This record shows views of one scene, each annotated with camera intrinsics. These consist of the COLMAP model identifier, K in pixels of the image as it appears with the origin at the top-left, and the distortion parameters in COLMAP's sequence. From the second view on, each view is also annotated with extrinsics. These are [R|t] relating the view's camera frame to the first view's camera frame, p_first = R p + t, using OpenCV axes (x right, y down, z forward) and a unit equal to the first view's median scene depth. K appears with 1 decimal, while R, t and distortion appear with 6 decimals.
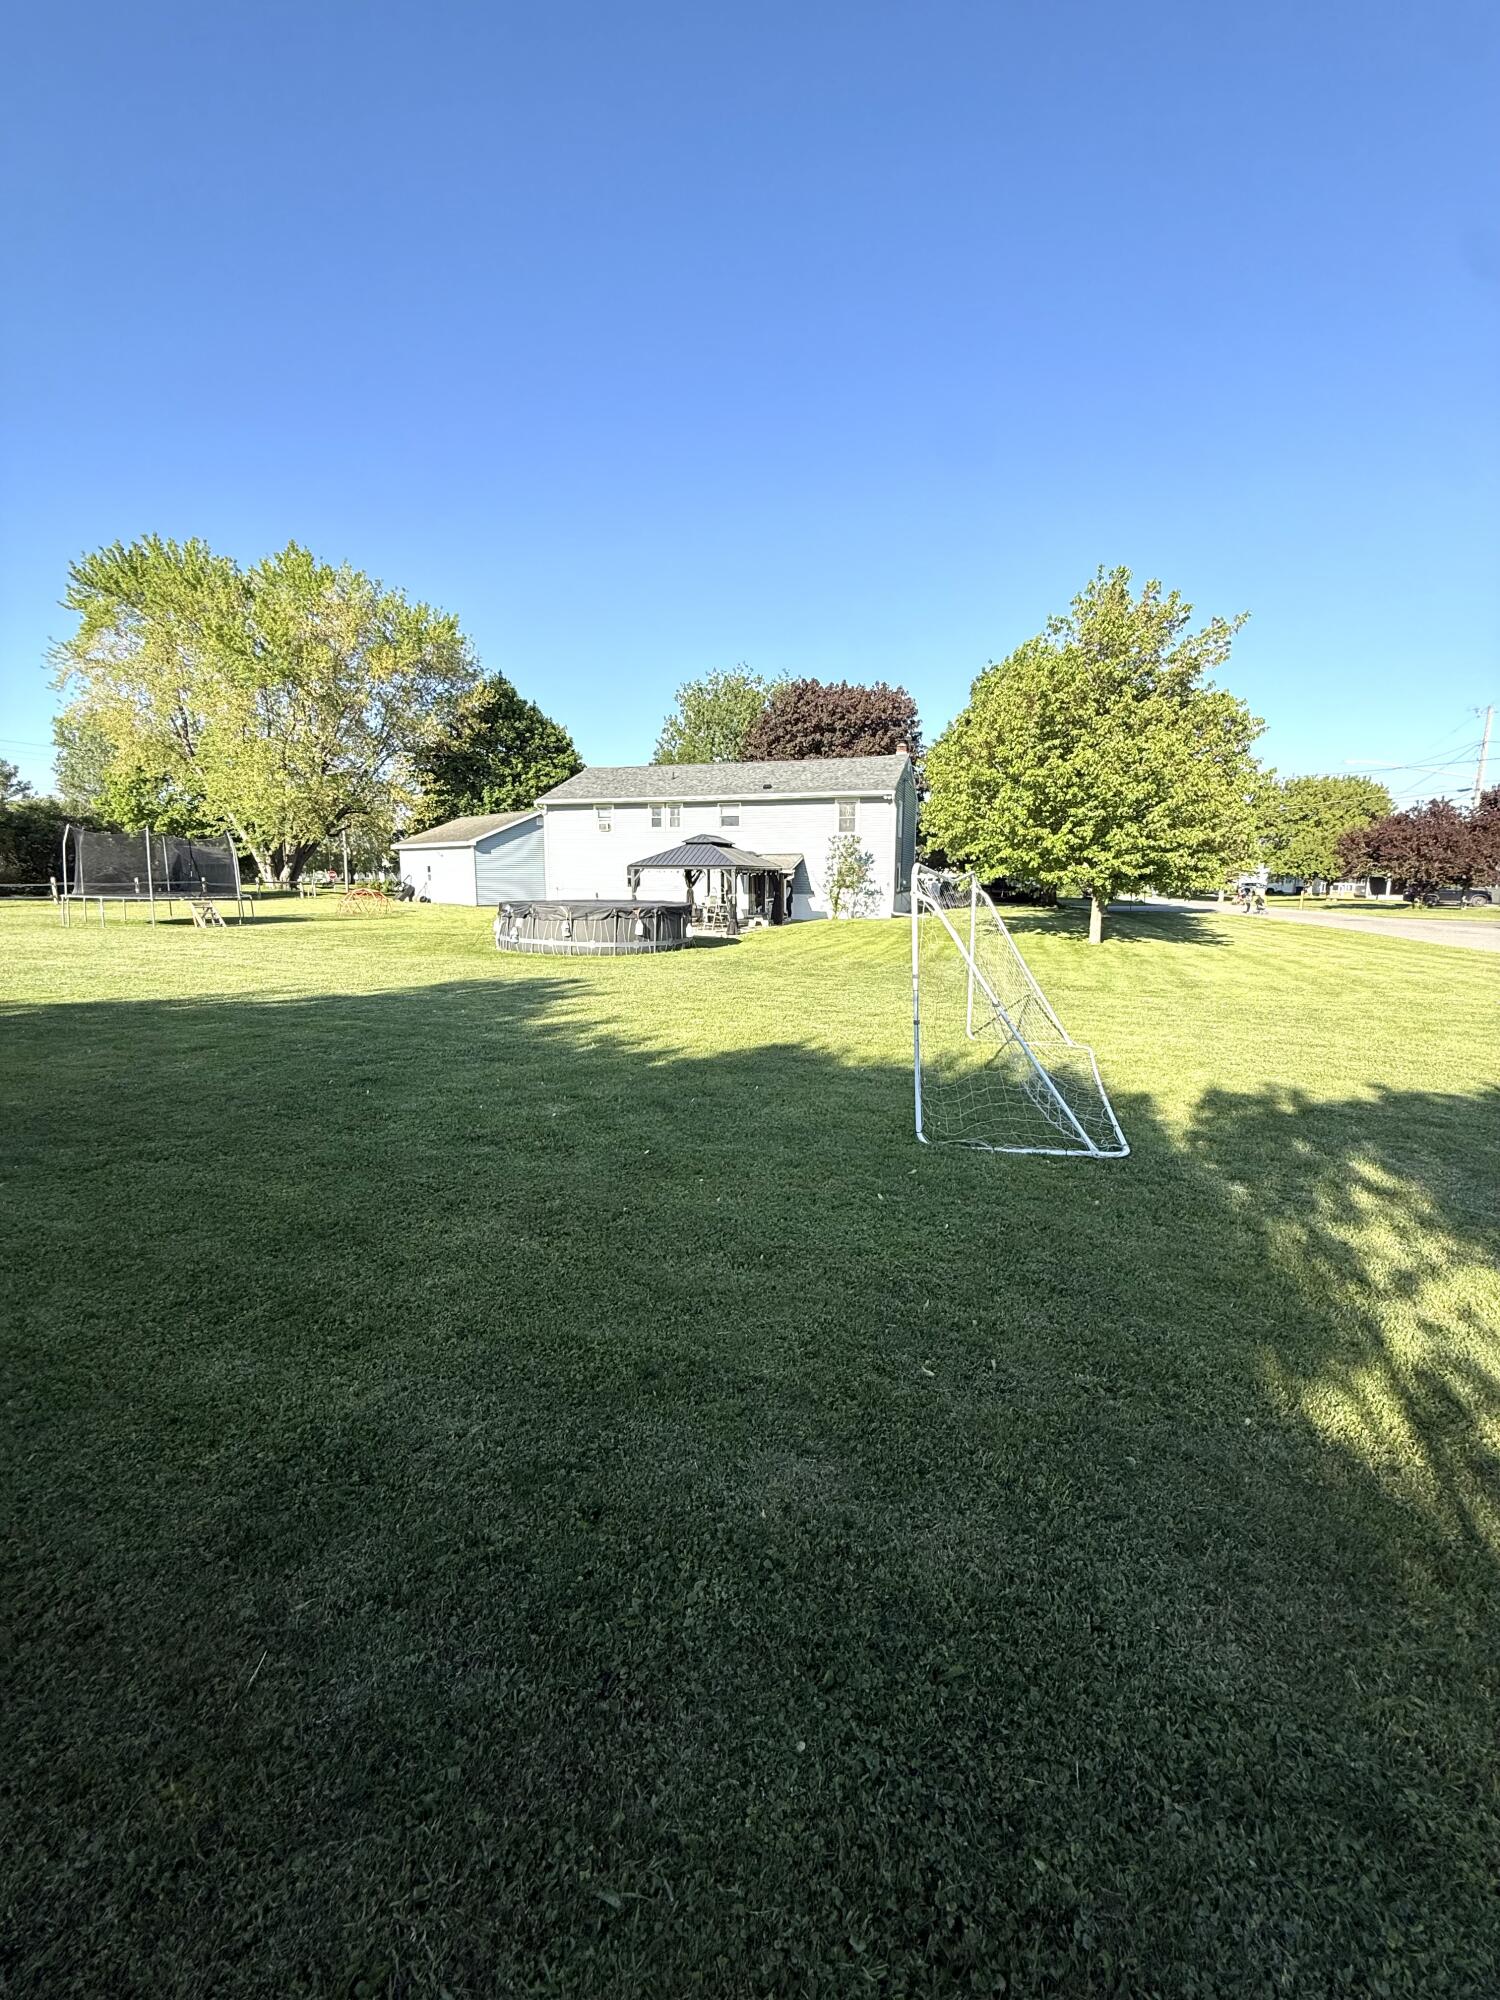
lens RADIAL K [[799.9, 0, 748.2], [0, 799.9, 1000.3], [0, 0, 1]] dist [-0.000854, -0.000425]
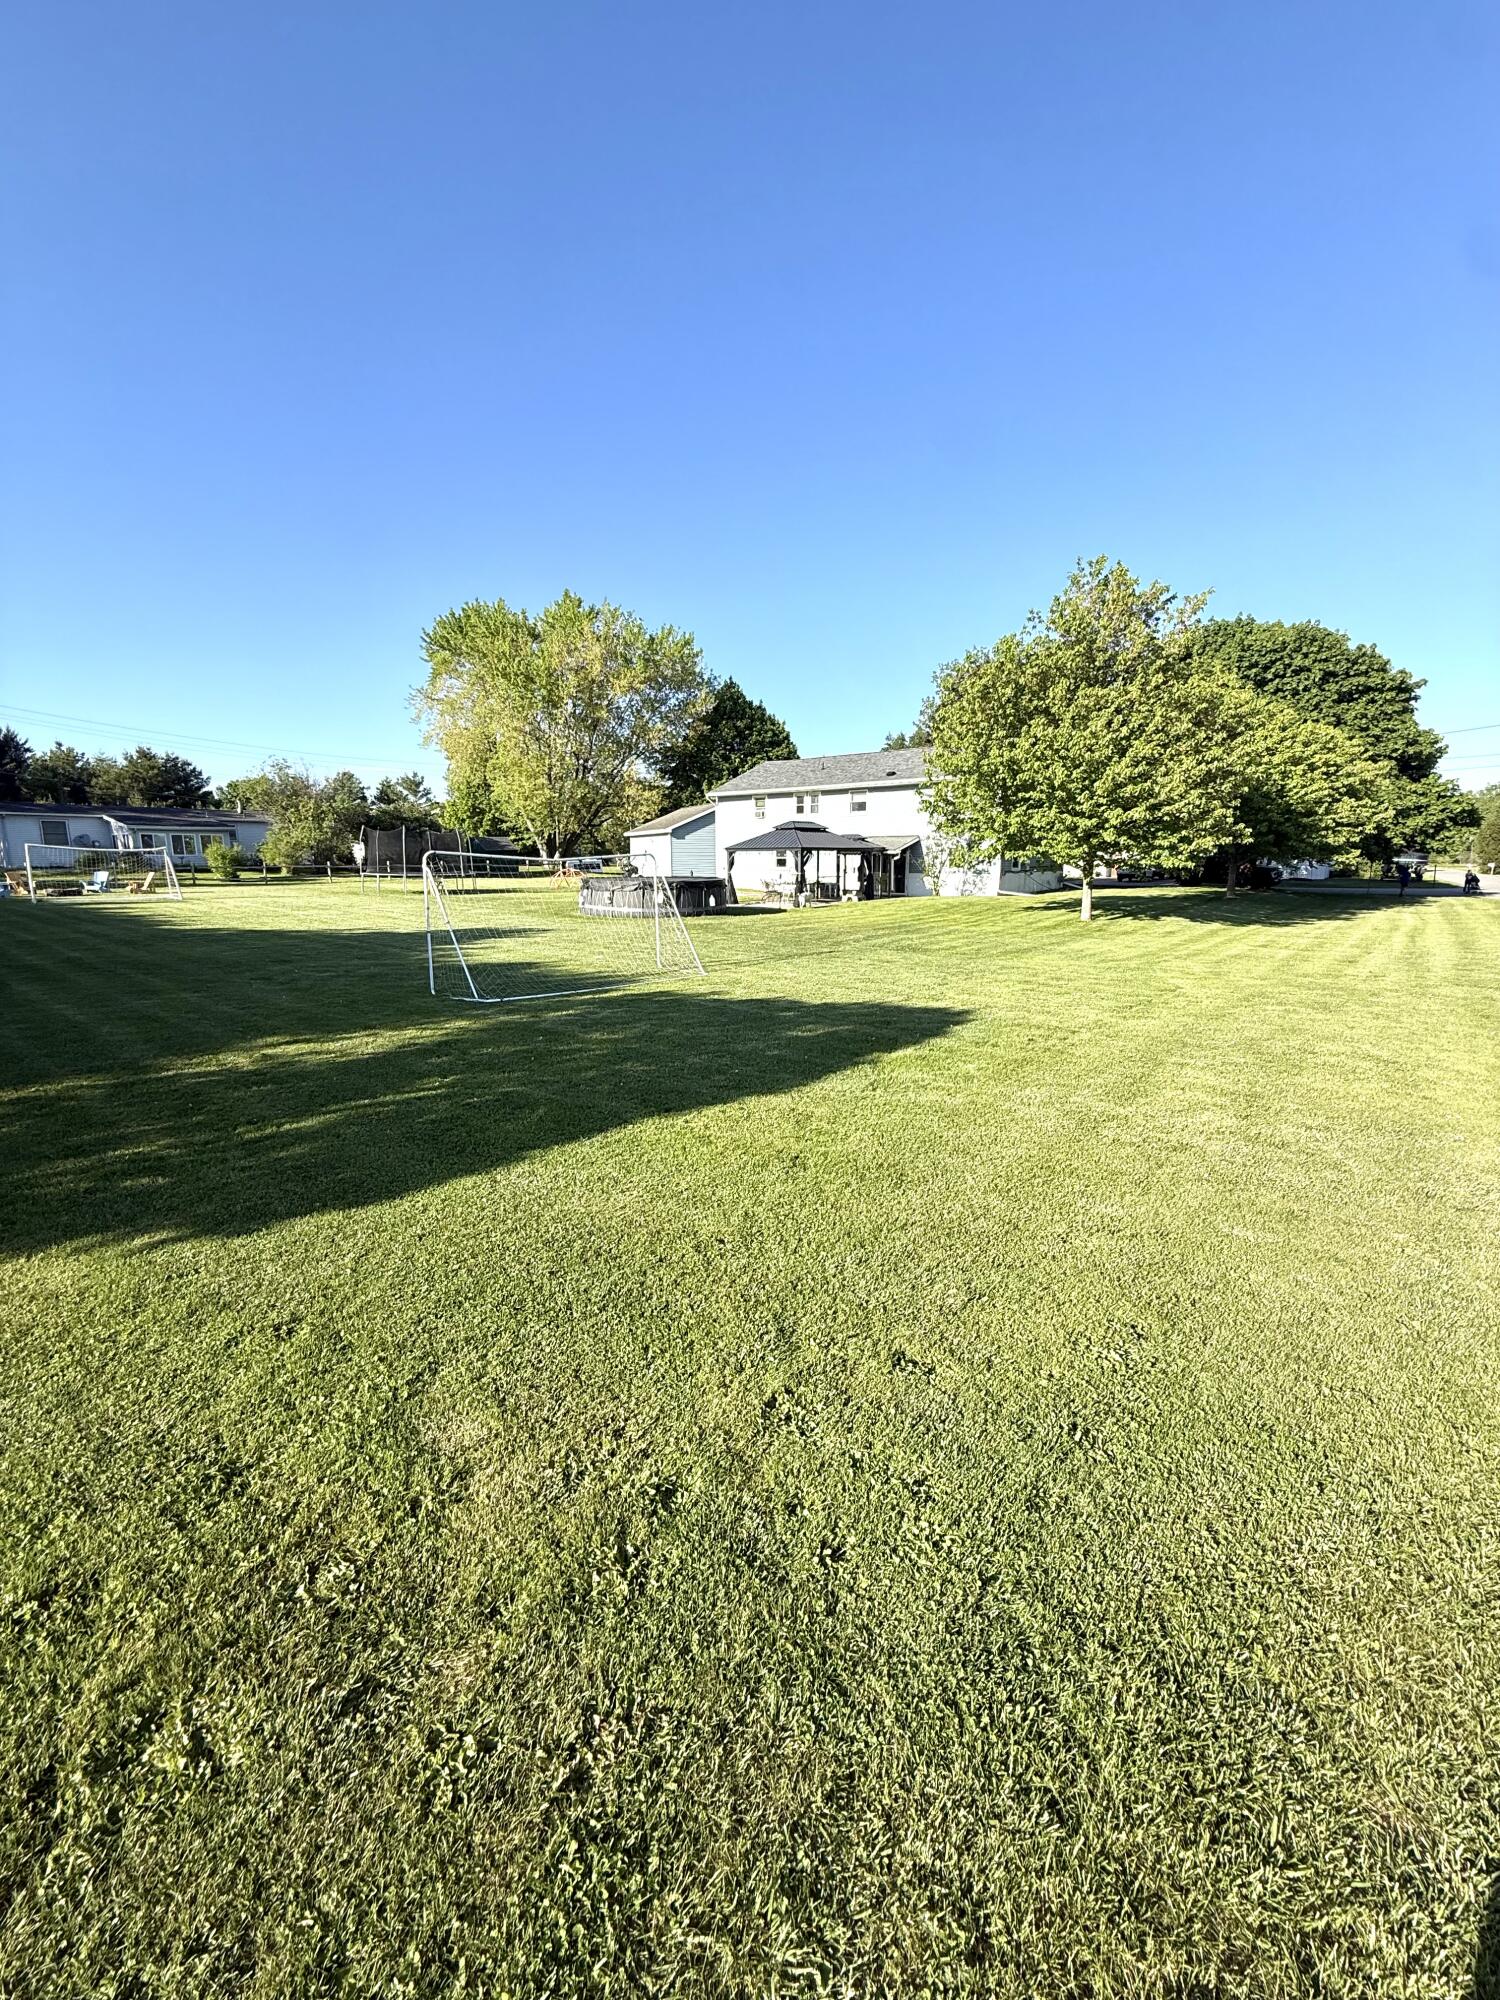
lens RADIAL K [[799.9, 0, 751.5], [0, 799.9, 1000.1], [0, 0, 1]] dist [-0.000854, -0.000425]
pose [[0.928506, 0.057416, -0.366852, 0.207221], [-0.048872, 0.998275, 0.032545, 0.011187], [0.368087, -0.012290, 0.929710, -0.066597]]
